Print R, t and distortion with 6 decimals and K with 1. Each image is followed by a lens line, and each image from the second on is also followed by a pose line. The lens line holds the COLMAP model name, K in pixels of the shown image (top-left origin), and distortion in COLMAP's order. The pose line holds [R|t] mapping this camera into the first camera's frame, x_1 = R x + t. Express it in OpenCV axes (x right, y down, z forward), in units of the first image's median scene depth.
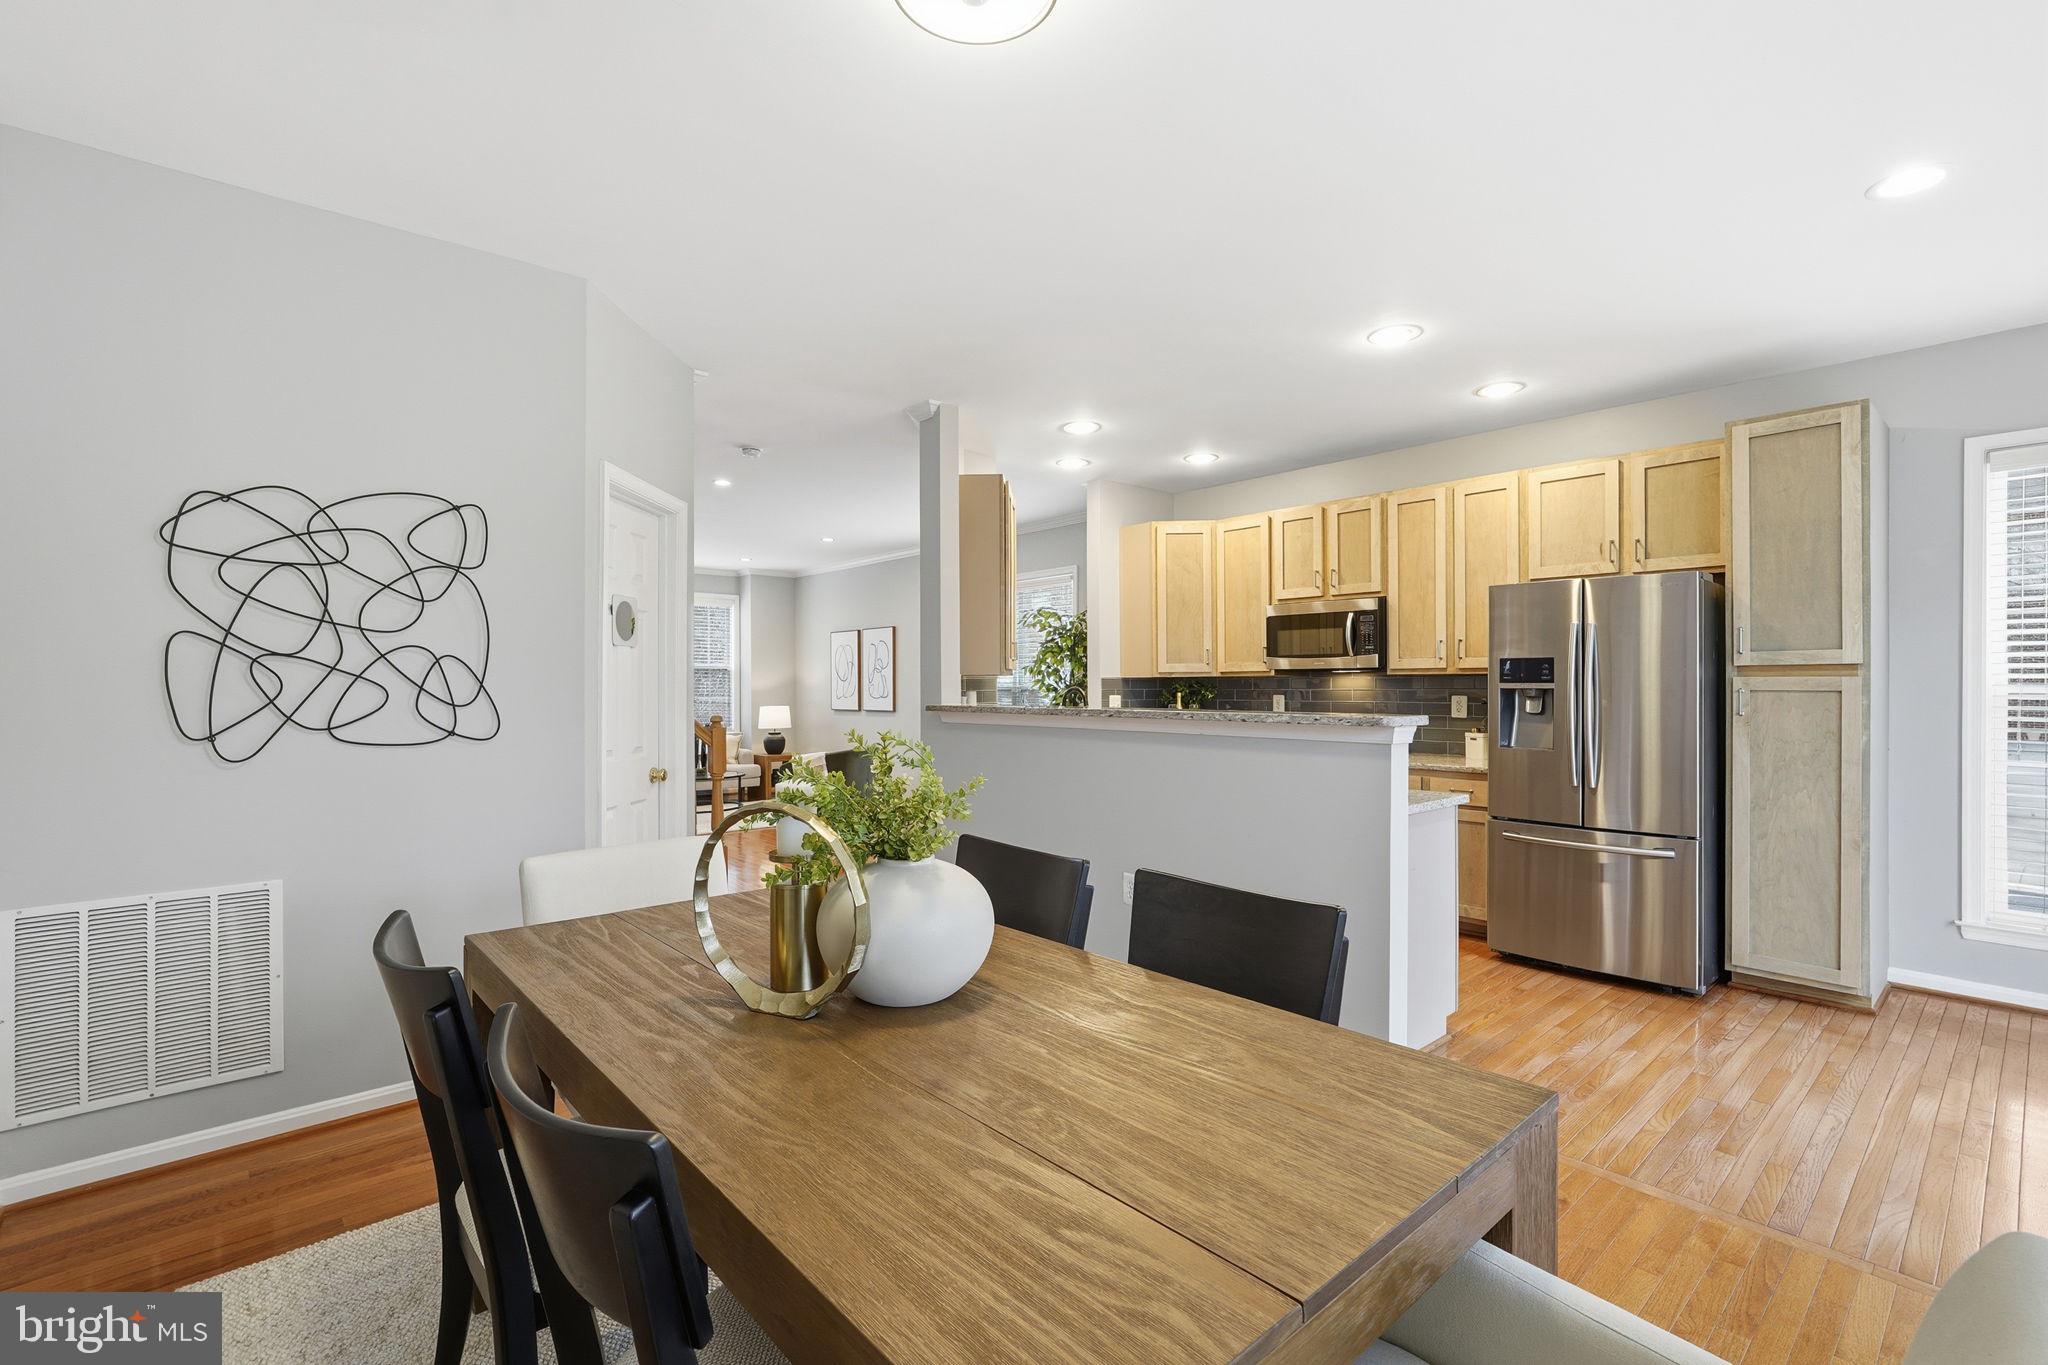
lens RADIAL K [[924.5, 0, 1022.6], [0, 924.5, 677.3], [0, 0, 1]] dist [-0.011033, 0.005556]
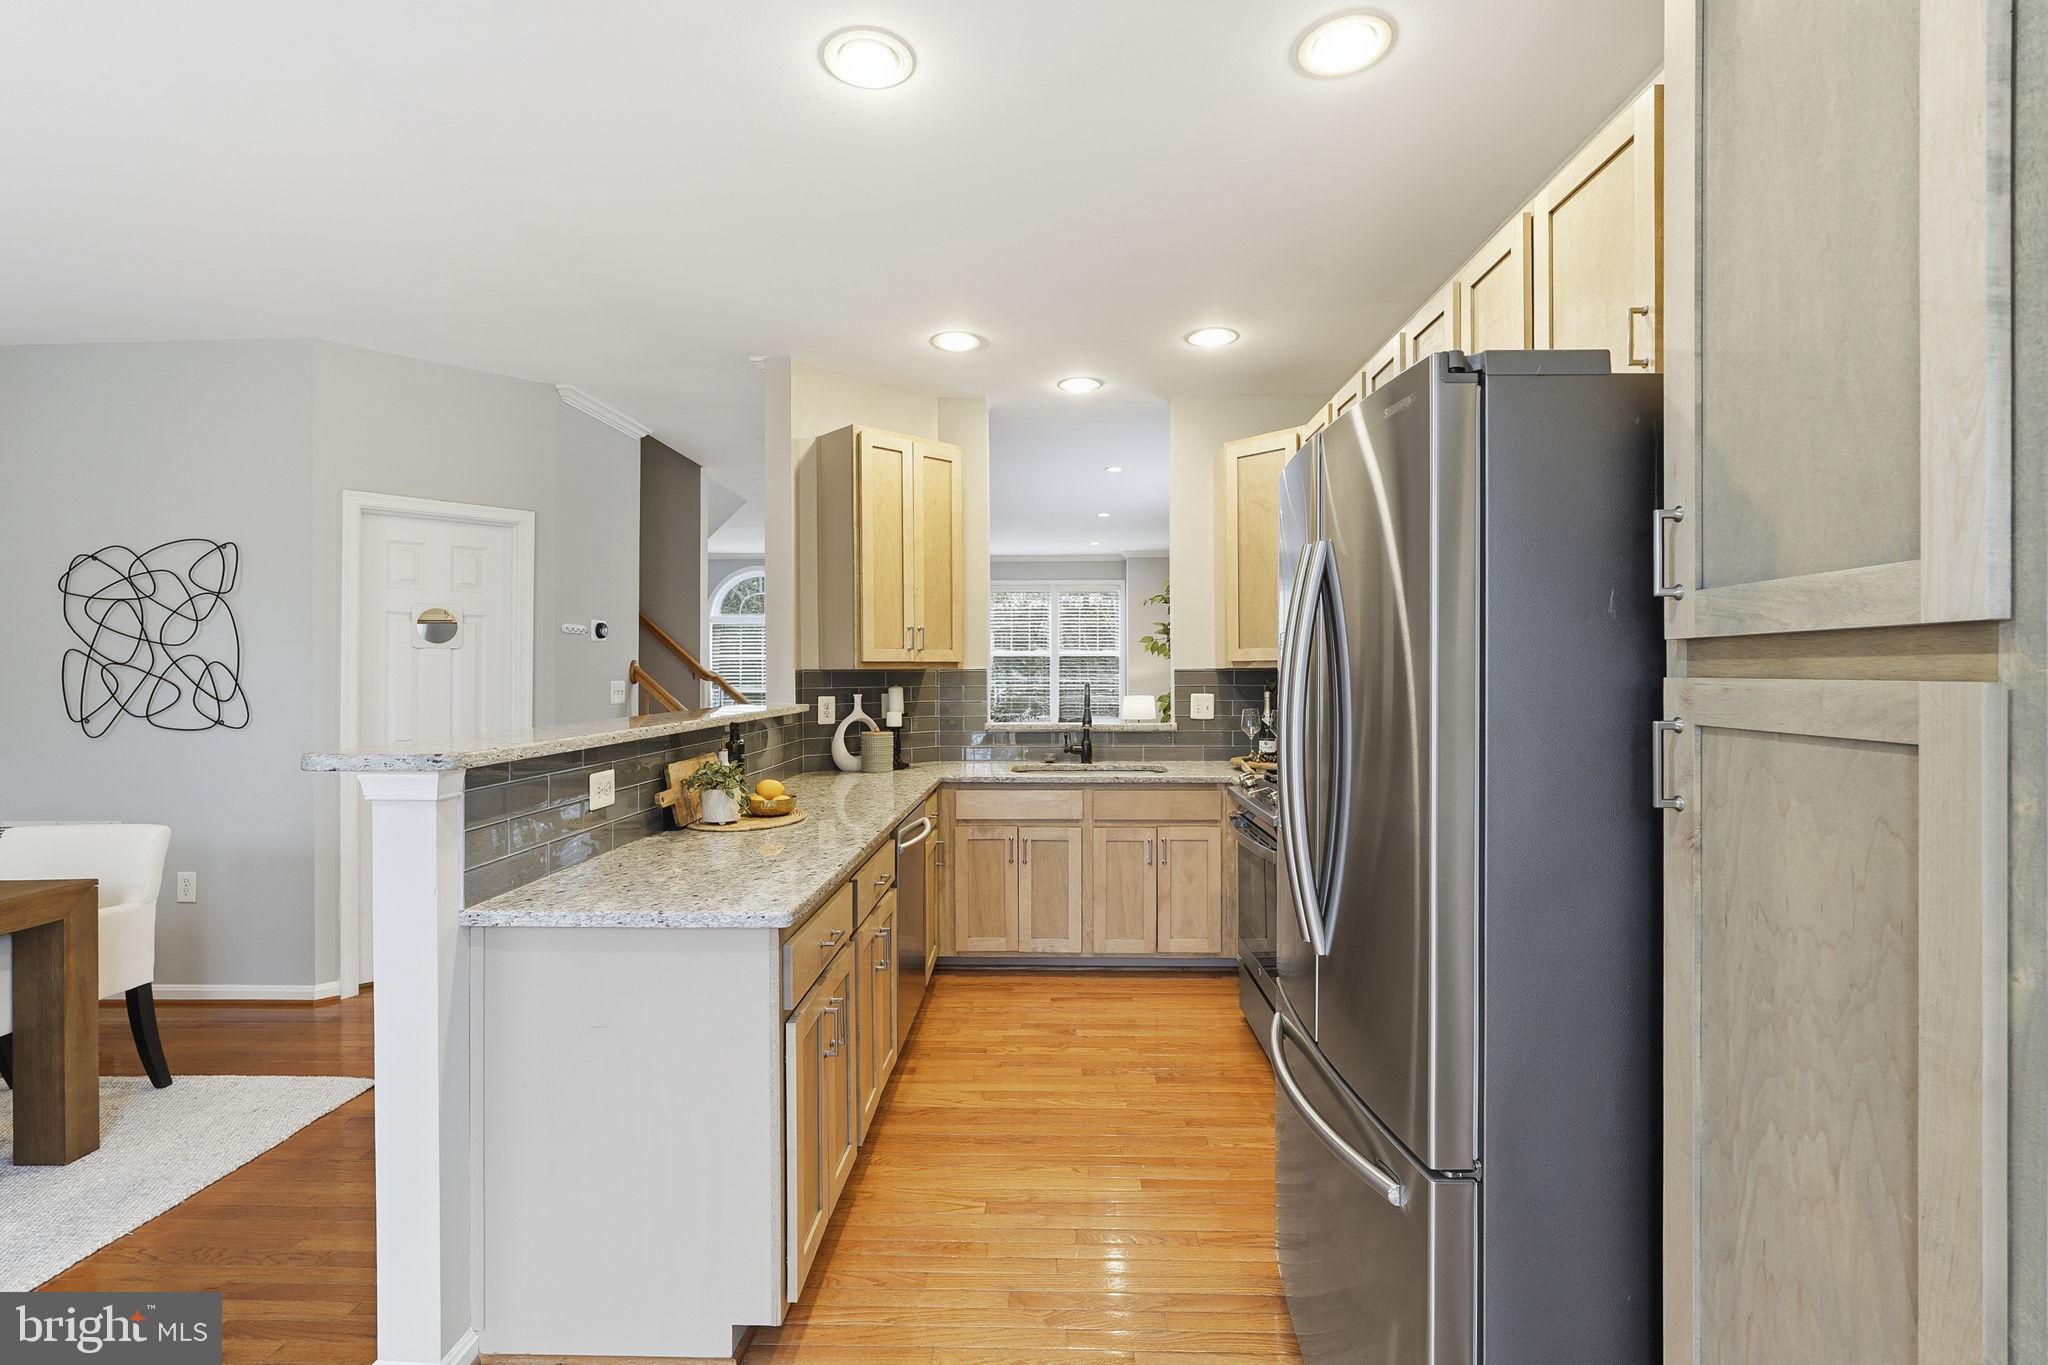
lens RADIAL K [[924.5, 0, 1027.9], [0, 924.5, 664.5], [0, 0, 1]] dist [-0.011033, 0.005556]
pose [[0.726343, -0.007086, -0.687296, 0.875827], [0.008647, 0.999962, -0.001172, -0.006621], [0.687278, -0.005092, 0.726377, 0.679280]]
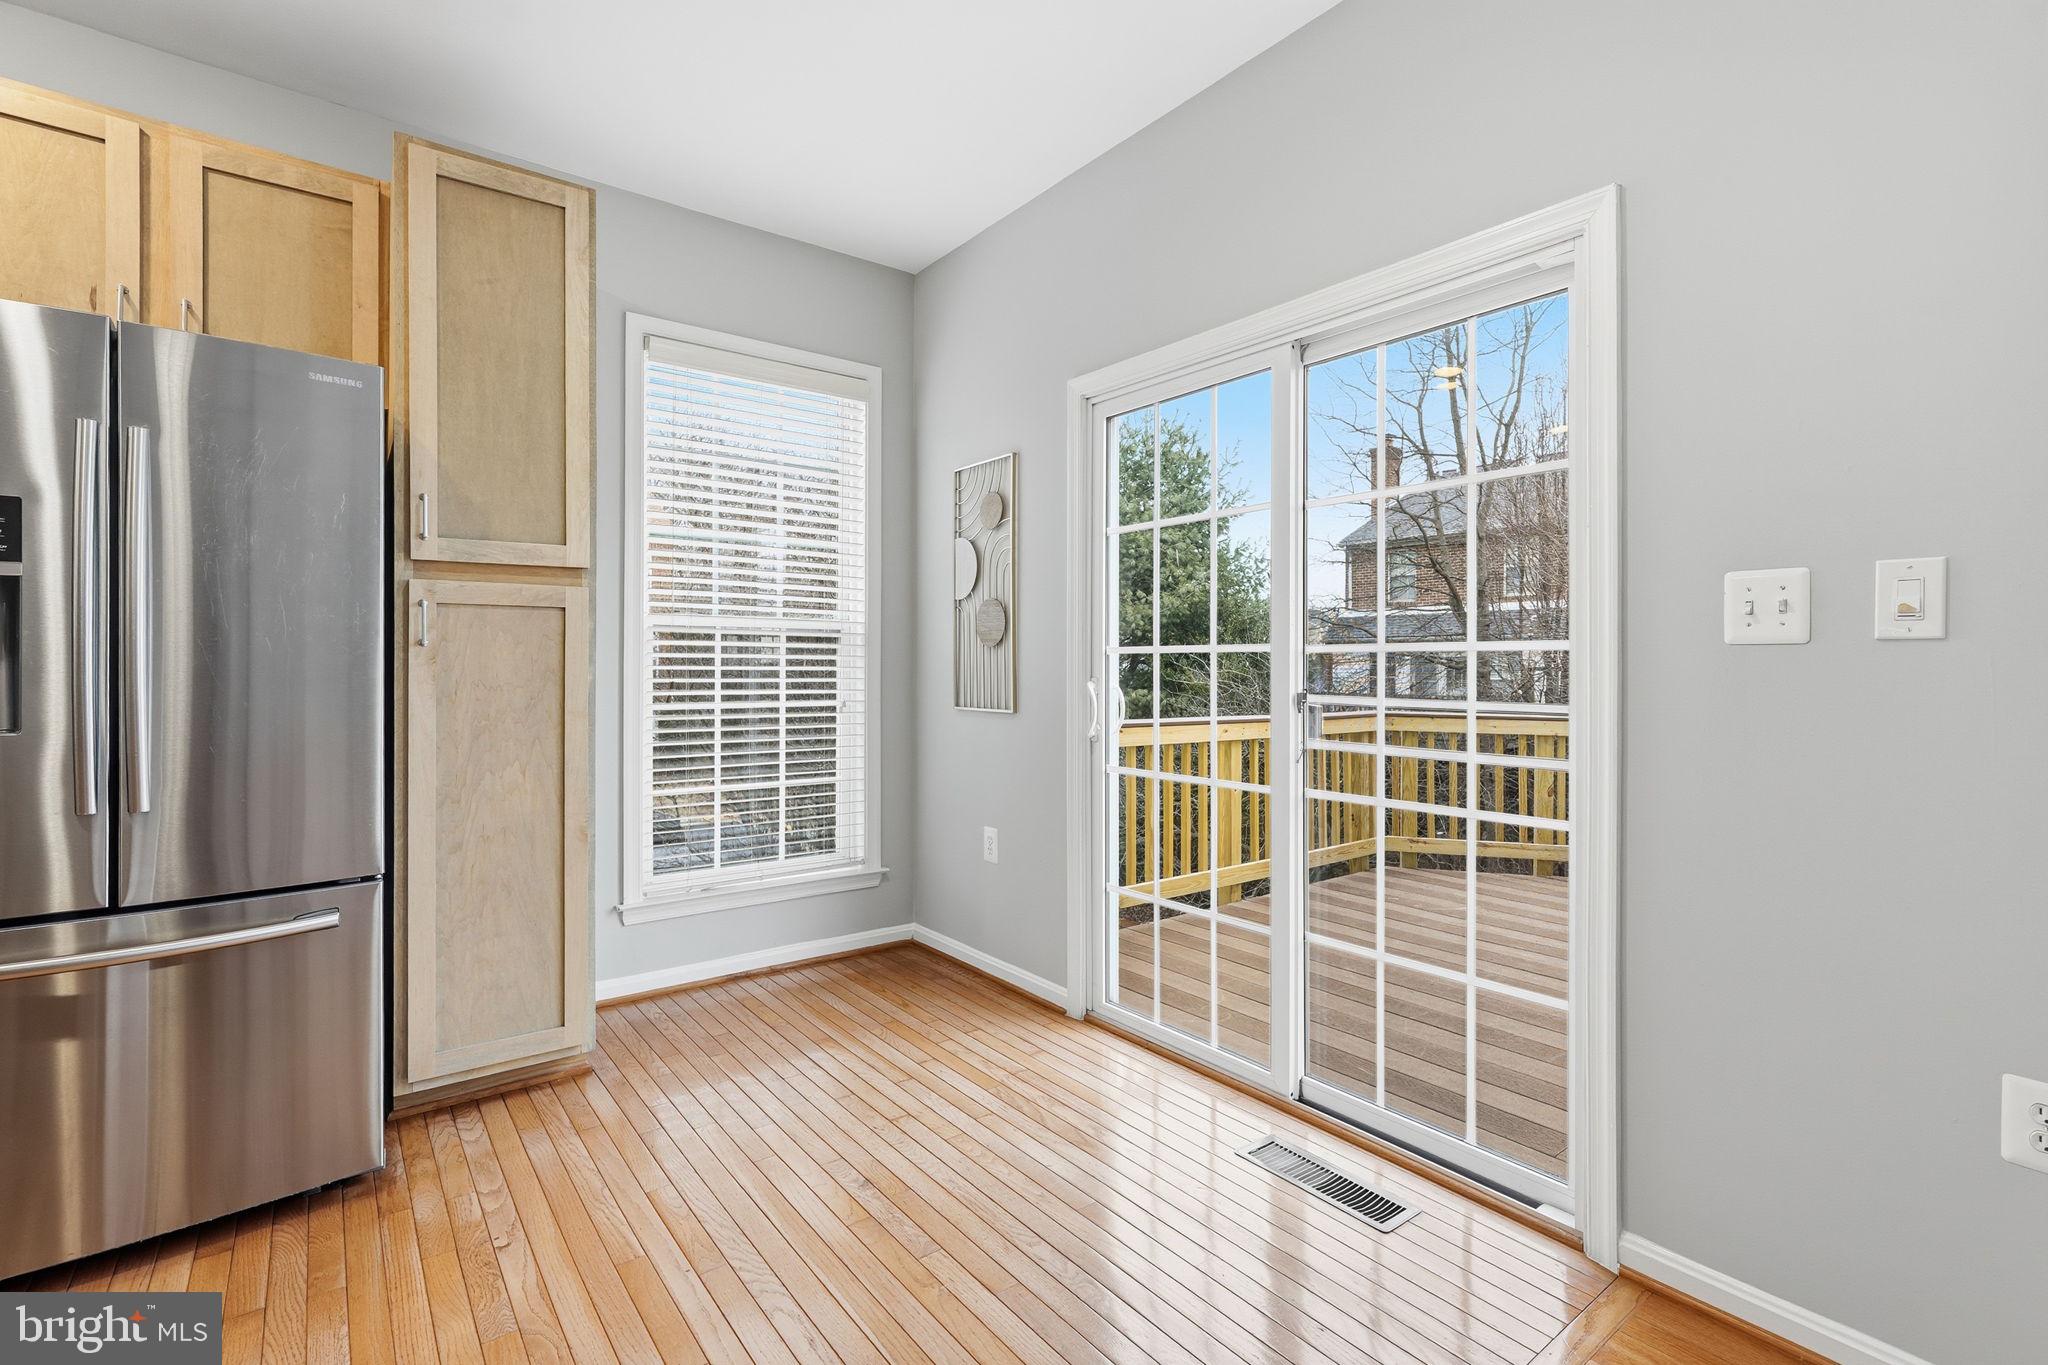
lens RADIAL K [[924.5, 0, 1013.2], [0, 924.5, 665.3], [0, 0, 1]] dist [-0.011033, 0.005556]
pose [[0.069051, 0.002093, 0.997611, 0.241464], [-0.004659, 0.999988, -0.001776, 0.055790], [-0.997602, -0.004525, 0.069060, 0.620908]]
